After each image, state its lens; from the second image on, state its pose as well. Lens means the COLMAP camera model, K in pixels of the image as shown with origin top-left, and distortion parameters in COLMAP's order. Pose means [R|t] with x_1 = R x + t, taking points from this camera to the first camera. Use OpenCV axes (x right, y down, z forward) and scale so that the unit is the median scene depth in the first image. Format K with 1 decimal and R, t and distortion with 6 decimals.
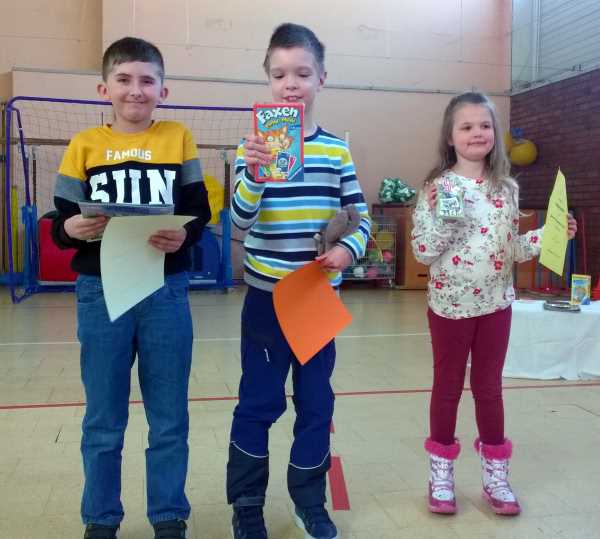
lens RADIAL K [[819.3, 0, 301.4], [0, 819.3, 271.4], [0, 0, 1]] dist [0.013220, 0.000000]
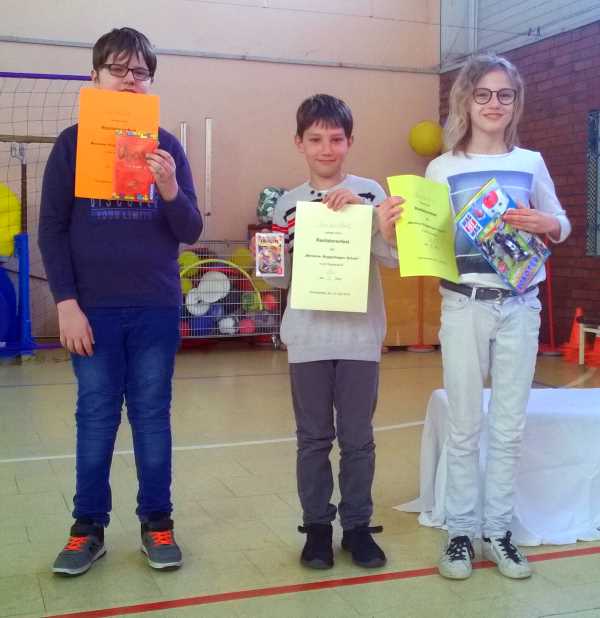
lens RADIAL K [[960.4, 0, 300.2], [0, 960.4, 308.0], [0, 0, 1]] dist [-0.039851, 0.000000]
pose [[0.992456, -0.011874, 0.122022, 0.033514], [0.011355, 0.999923, 0.004951, -0.016830], [-0.122072, -0.003528, 0.992515, 0.206737]]
